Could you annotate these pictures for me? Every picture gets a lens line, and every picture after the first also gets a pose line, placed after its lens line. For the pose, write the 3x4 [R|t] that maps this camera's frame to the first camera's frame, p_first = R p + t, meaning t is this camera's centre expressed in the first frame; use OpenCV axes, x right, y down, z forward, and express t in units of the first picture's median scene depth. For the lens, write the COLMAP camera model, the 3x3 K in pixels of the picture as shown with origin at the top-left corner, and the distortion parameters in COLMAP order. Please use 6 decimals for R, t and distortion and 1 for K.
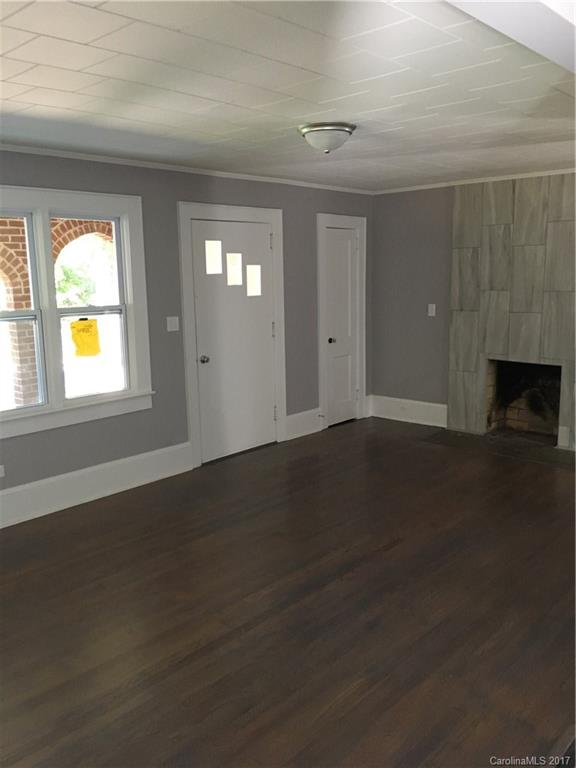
lens RADIAL K [[651.9, 0, 295.0], [0, 651.9, 379.8], [0, 0, 1]] dist [0.067367, -0.102594]
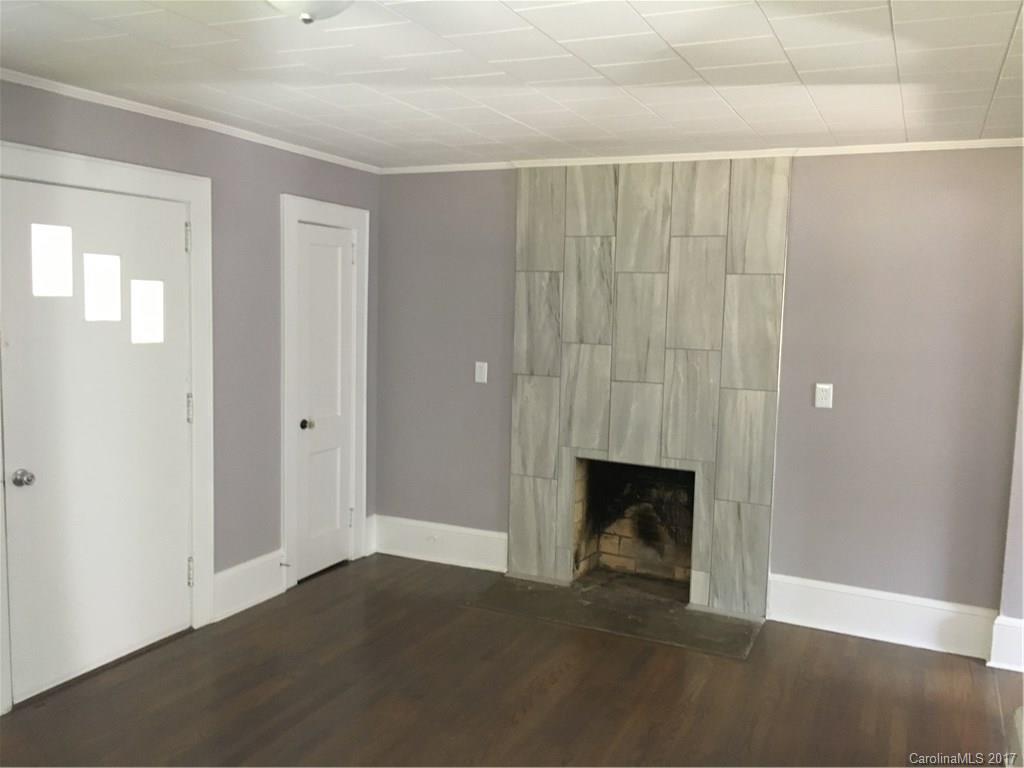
lens RADIAL K [[869.2, 0, 519.5], [0, 869.2, 376.6], [0, 0, 1]] dist [0.067367, -0.102594]
pose [[0.954467, 0.014890, 0.297943, 0.008679], [0.008423, 0.997010, -0.076809, -0.044816], [-0.298196, 0.075821, 0.951488, 0.258011]]
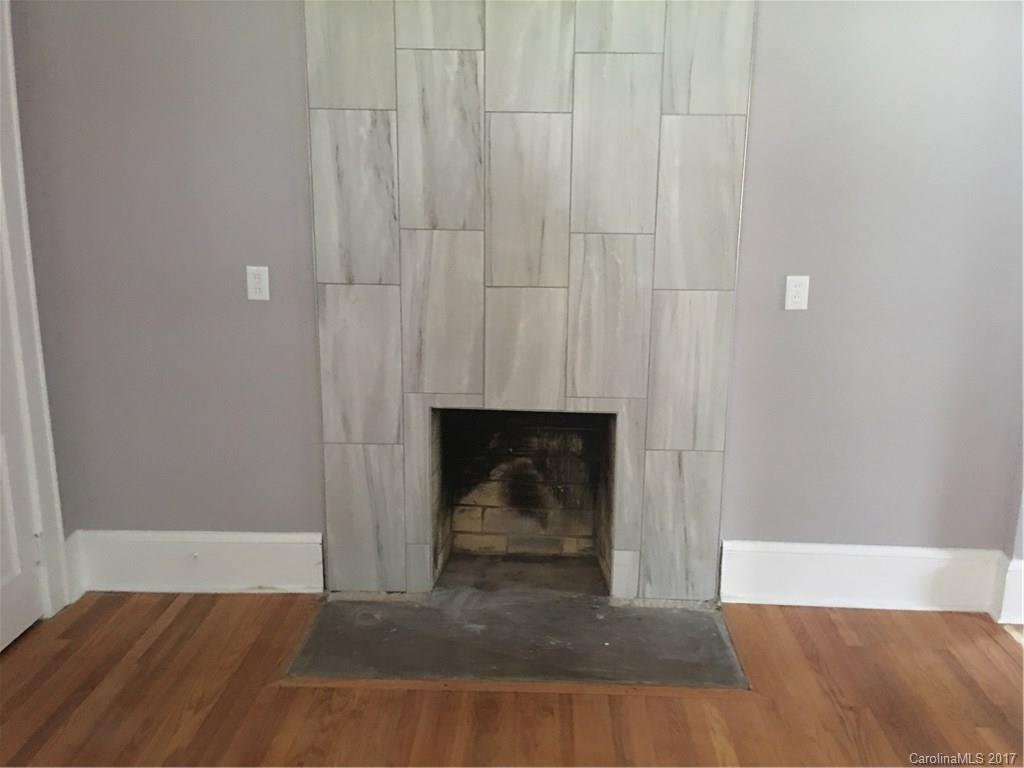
lens RADIAL K [[869.2, 0, 537.1], [0, 869.2, 372.9], [0, 0, 1]] dist [0.067367, -0.102594]
pose [[0.759705, -0.110457, 0.640818, 0.015478], [0.082733, 0.993877, 0.073232, -0.085291], [-0.644984, -0.002618, 0.764192, 0.573737]]
